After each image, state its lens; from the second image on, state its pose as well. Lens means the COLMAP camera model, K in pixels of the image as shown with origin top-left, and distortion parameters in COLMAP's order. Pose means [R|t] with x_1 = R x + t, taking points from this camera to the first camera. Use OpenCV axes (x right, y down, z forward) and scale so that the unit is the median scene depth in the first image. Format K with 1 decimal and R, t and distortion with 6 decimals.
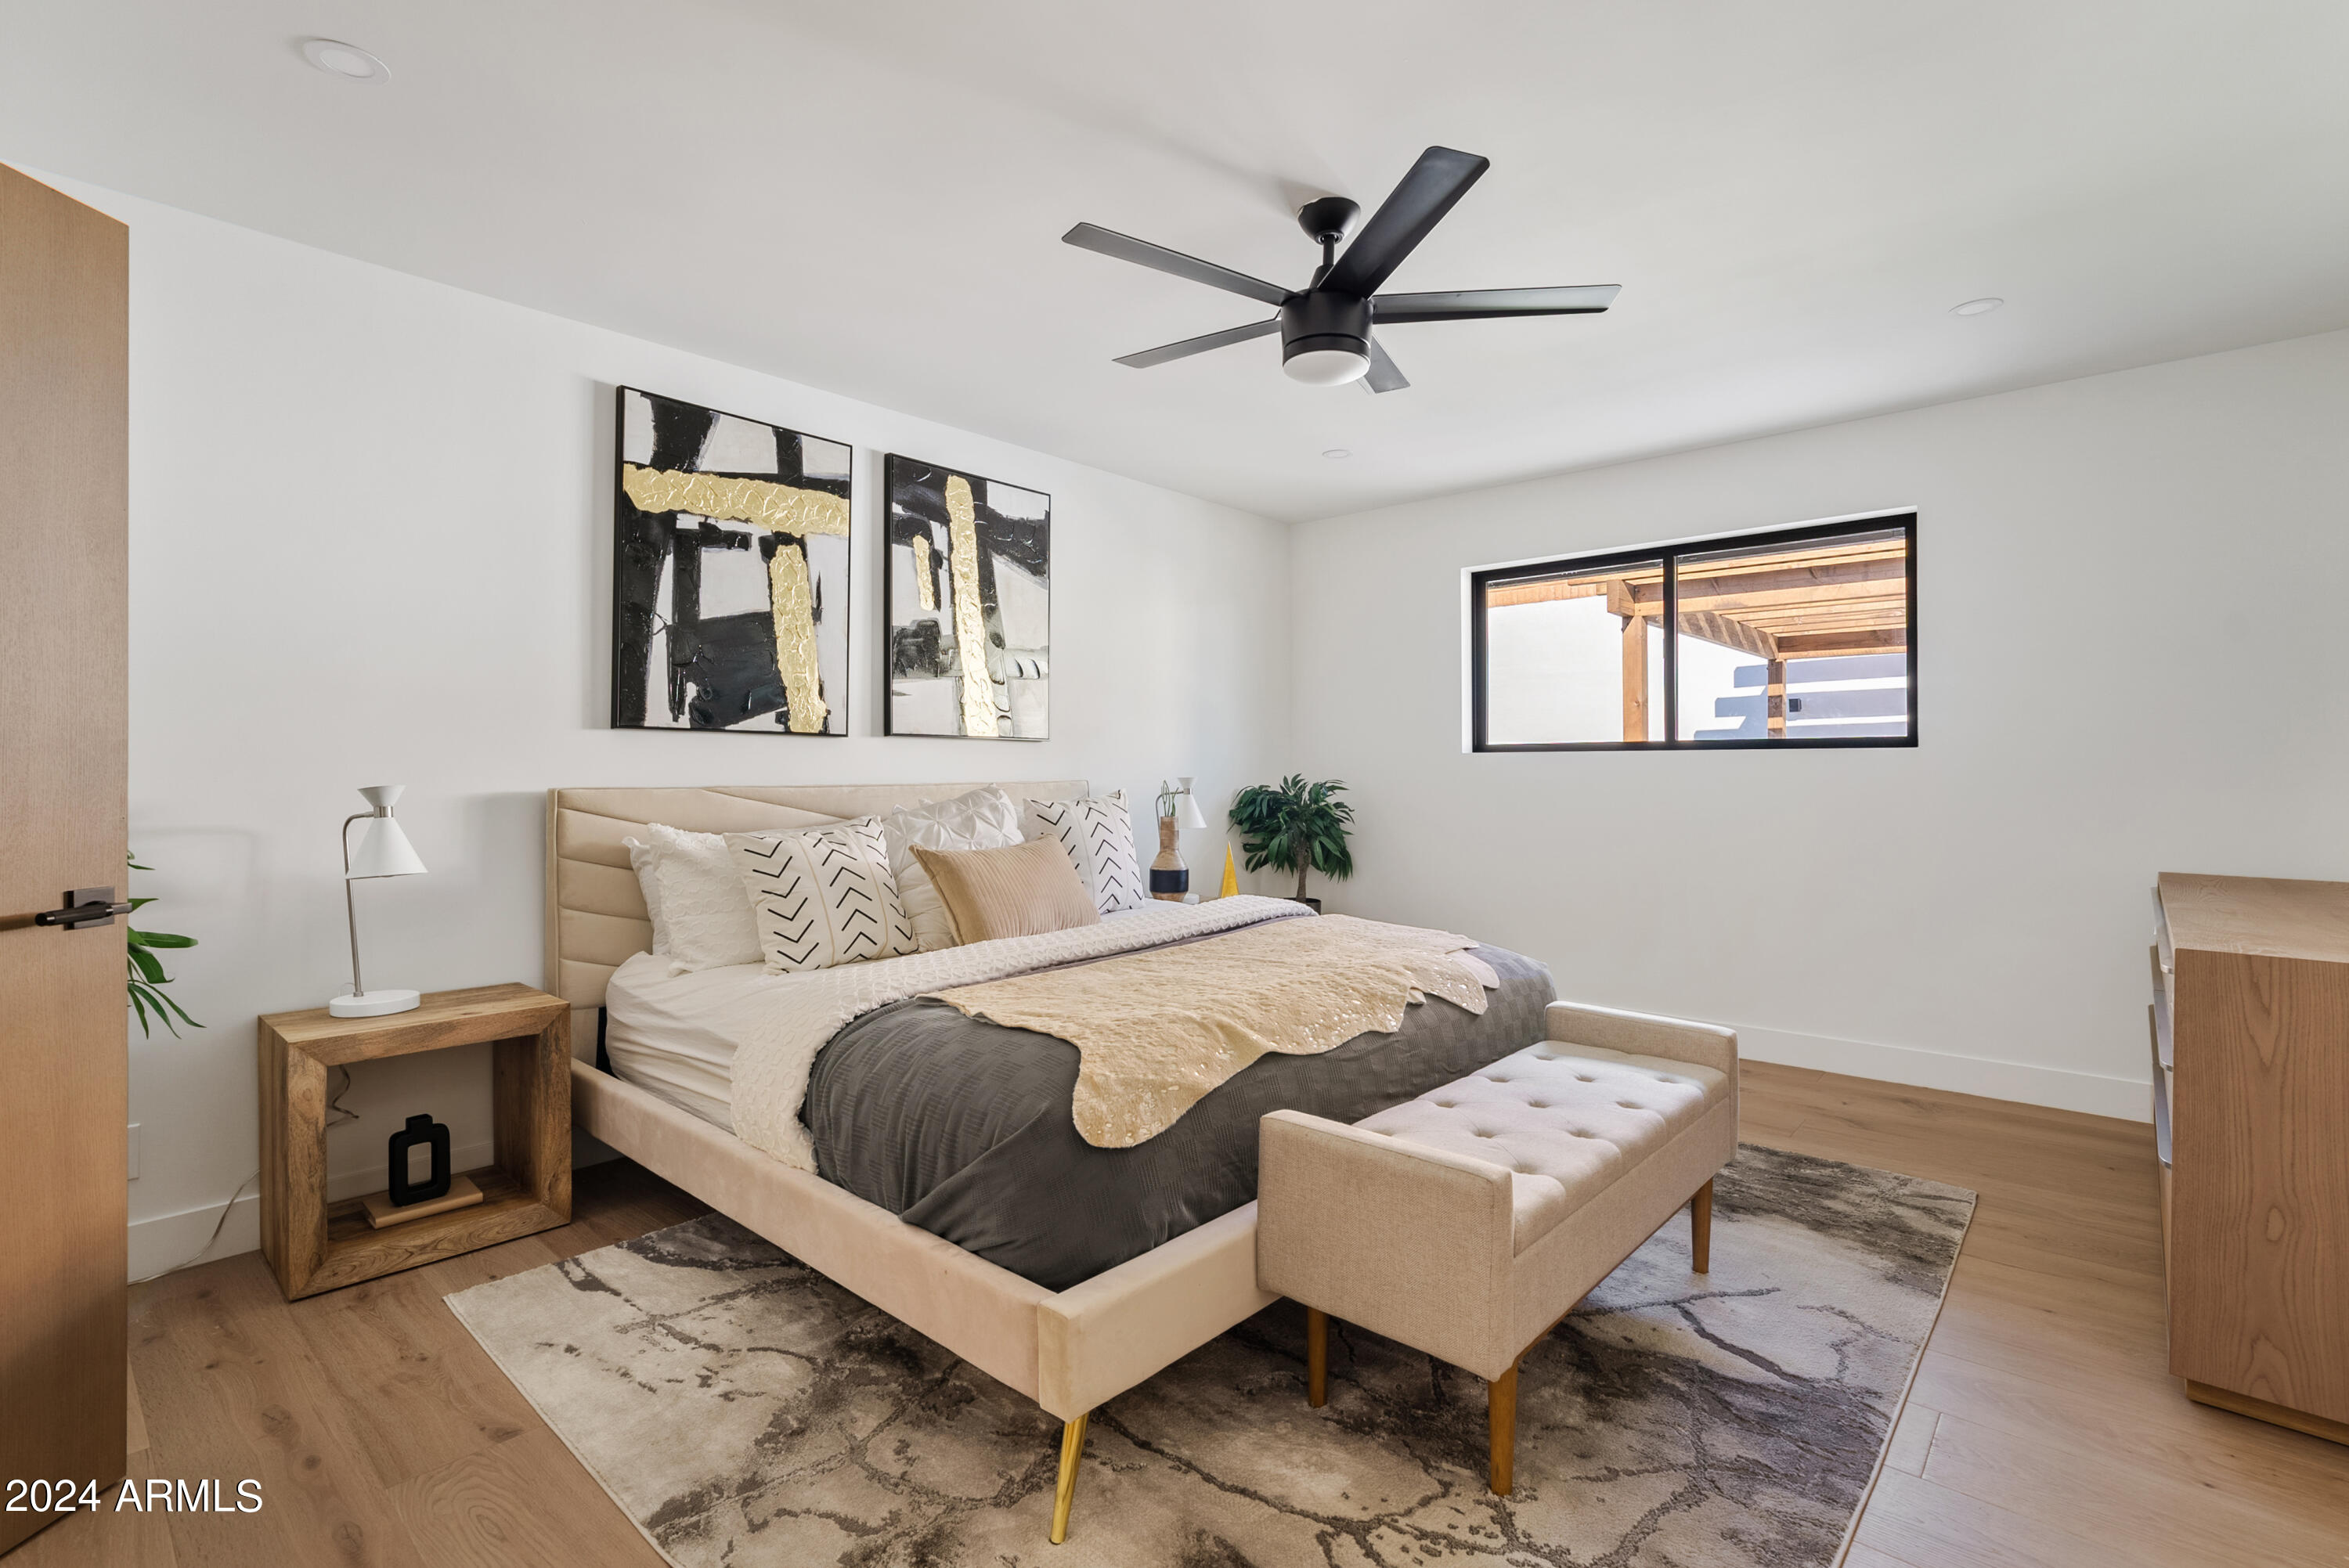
lens RADIAL K [[1079.3, 0, 1168.5], [0, 1079.3, 775.5], [0, 0, 1]] dist [-0.010284, 0.003172]
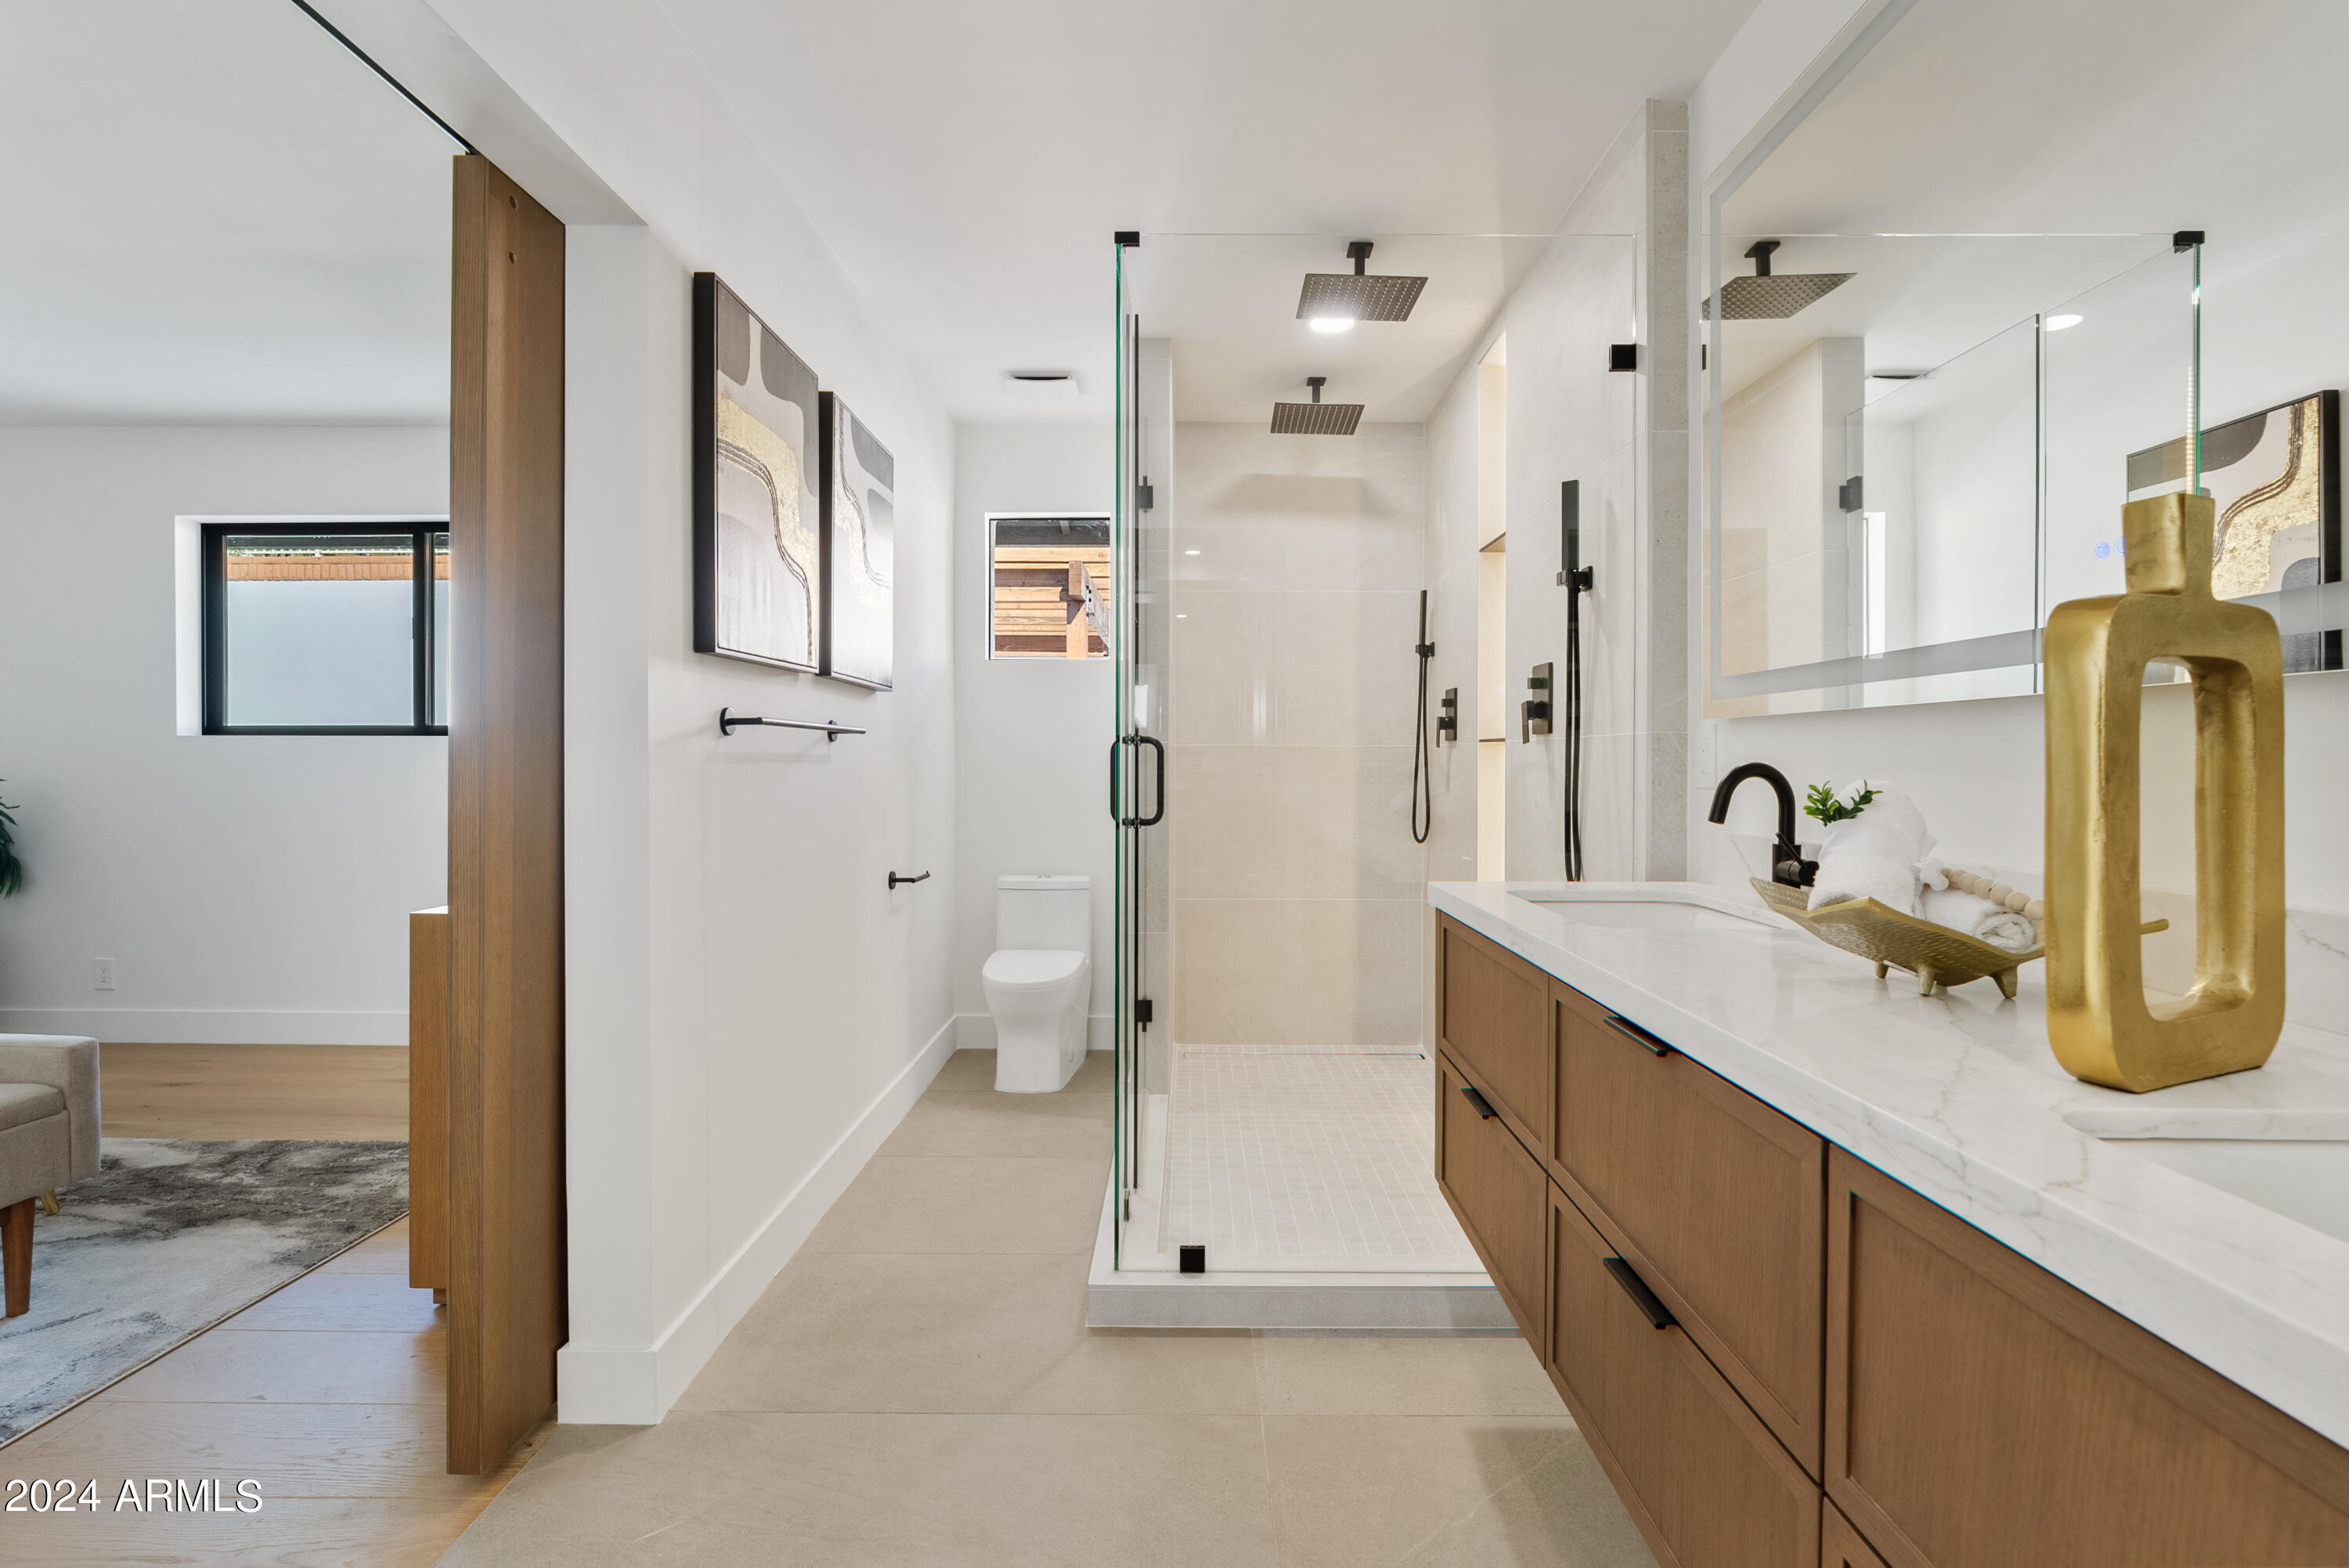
lens RADIAL K [[1079.3, 0, 1177.1], [0, 1079.3, 766.9], [0, 0, 1]] dist [-0.010284, 0.003172]
pose [[0.747100, -0.004885, 0.664694, 0.450193], [0.002113, 0.999985, 0.004973, 0.001949], [-0.664708, -0.002311, 0.747100, -0.220216]]
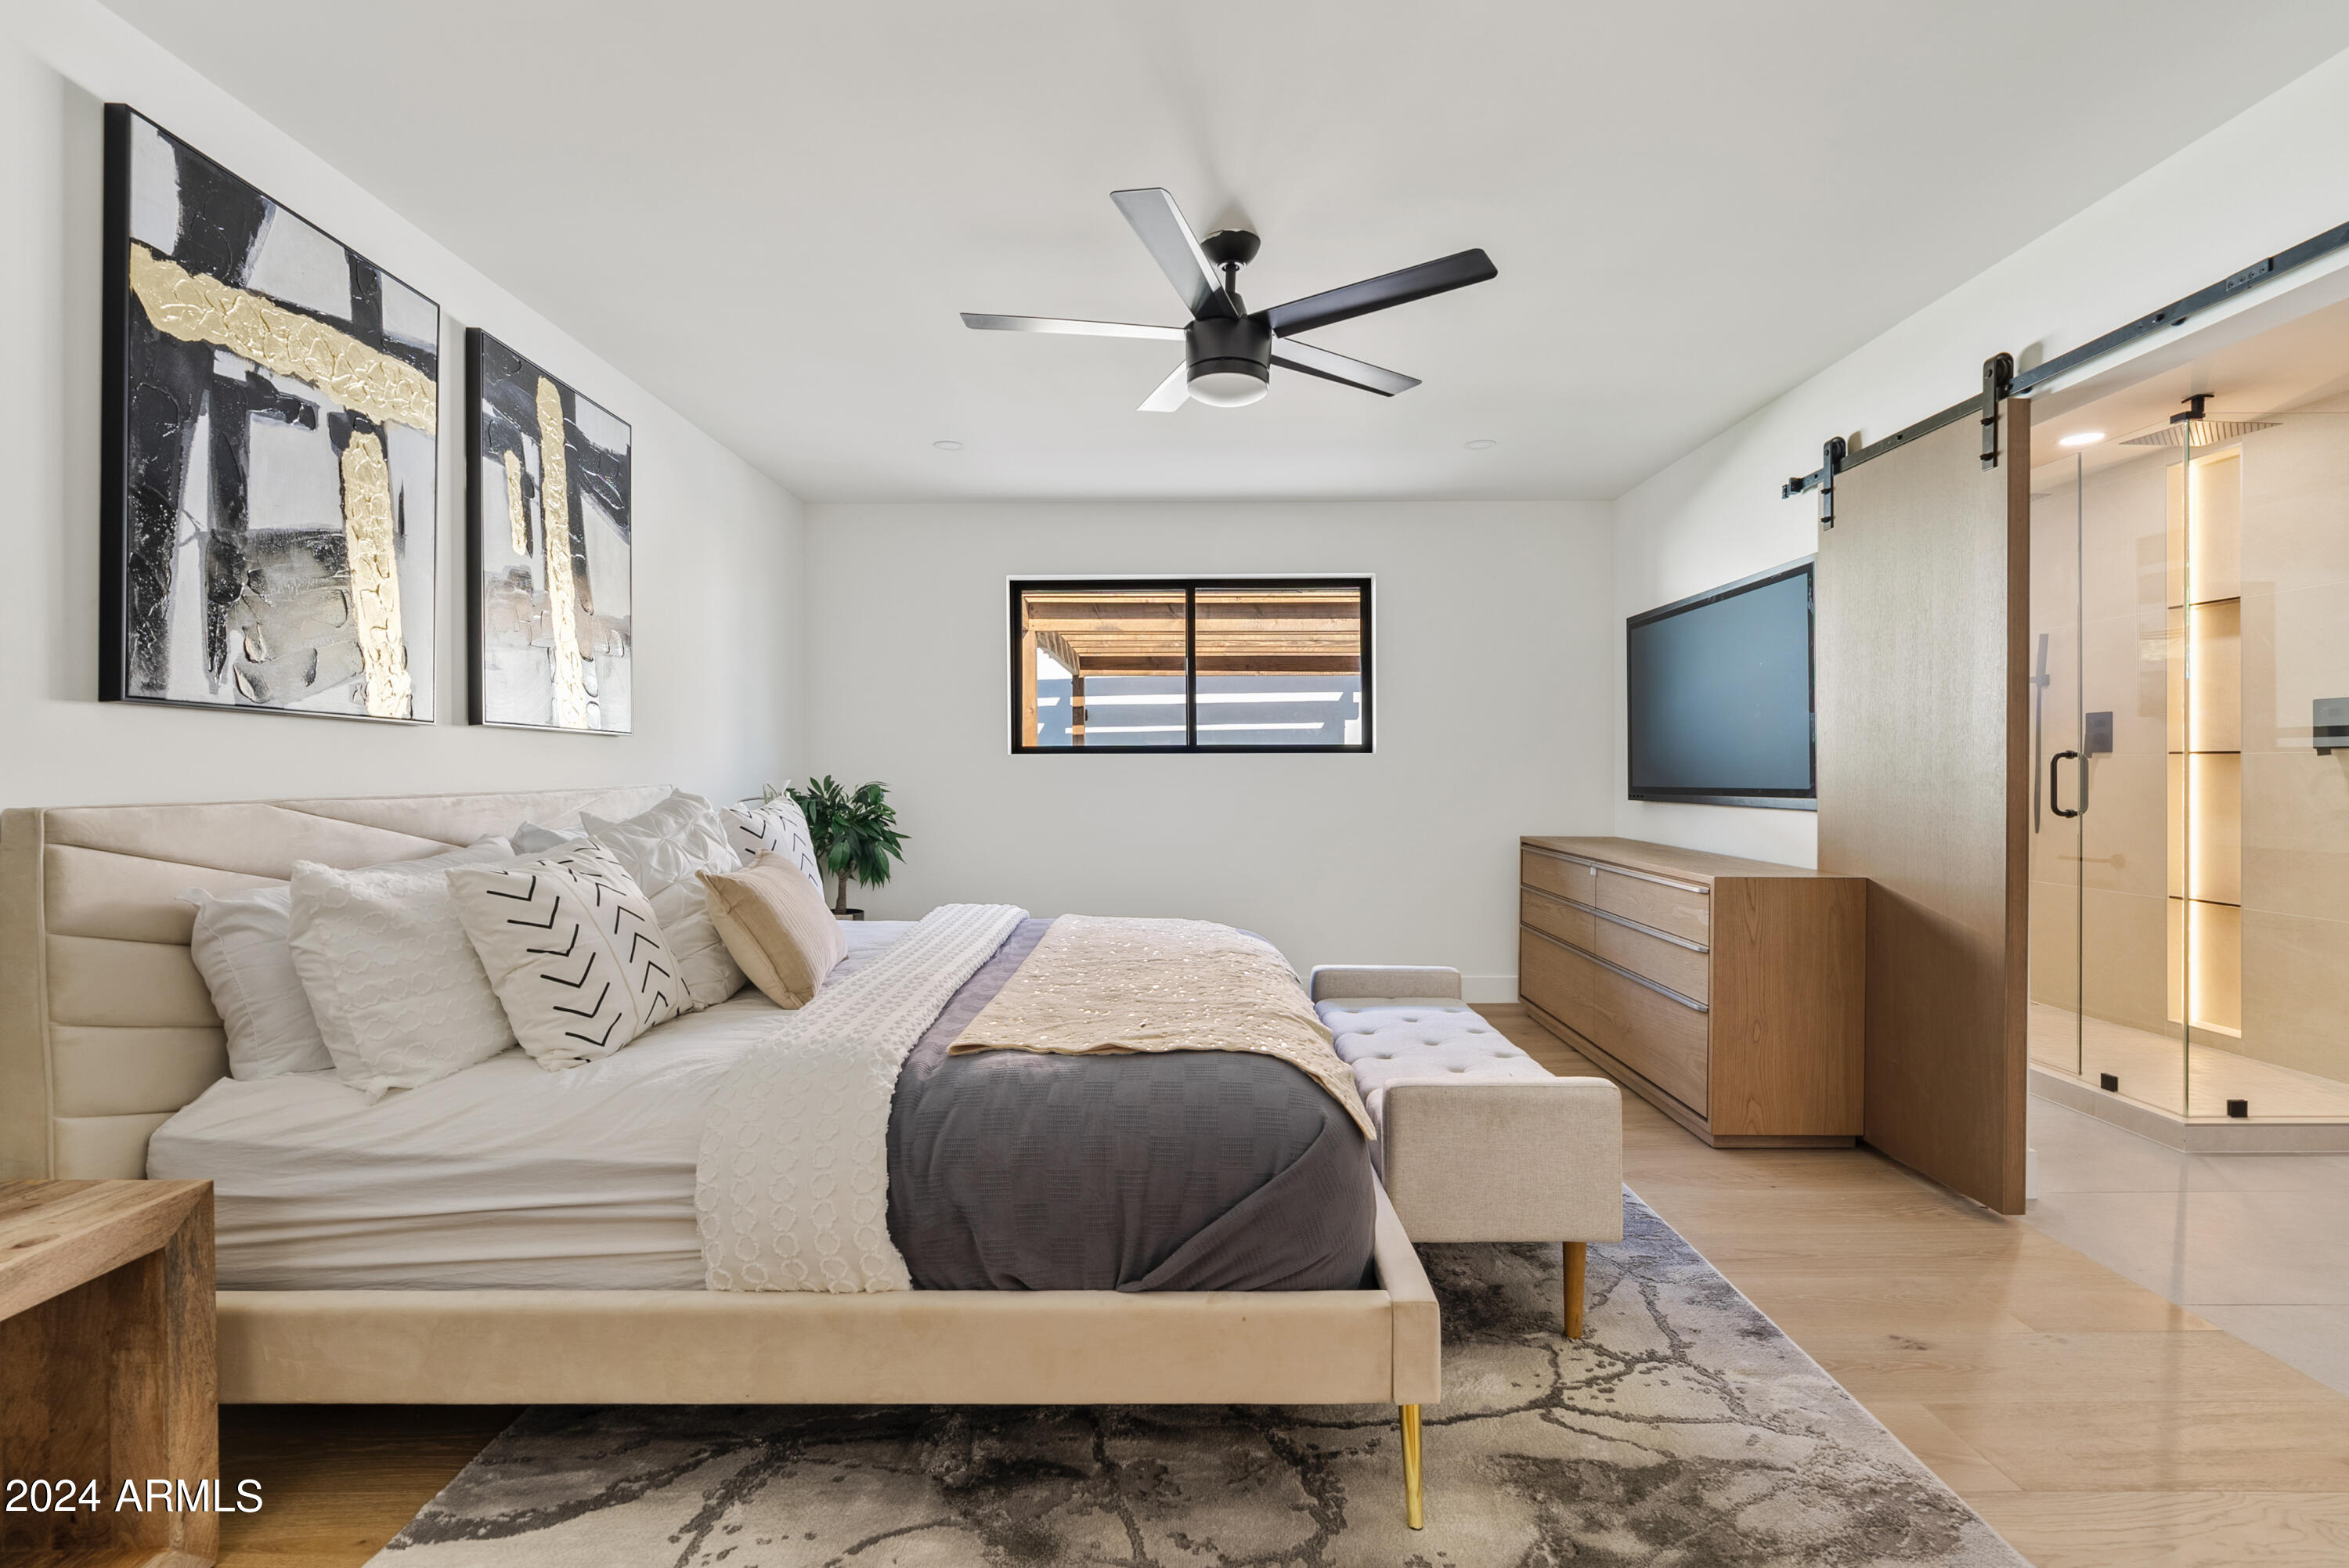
lens RADIAL K [[1079.3, 0, 1166.5], [0, 1079.3, 780.2], [0, 0, 1]] dist [-0.010284, 0.003172]
pose [[0.743347, -0.009547, 0.668838, -0.456731], [0.007462, 0.999954, 0.005981, -0.001063], [-0.668865, 0.000545, 0.743384, 0.192604]]
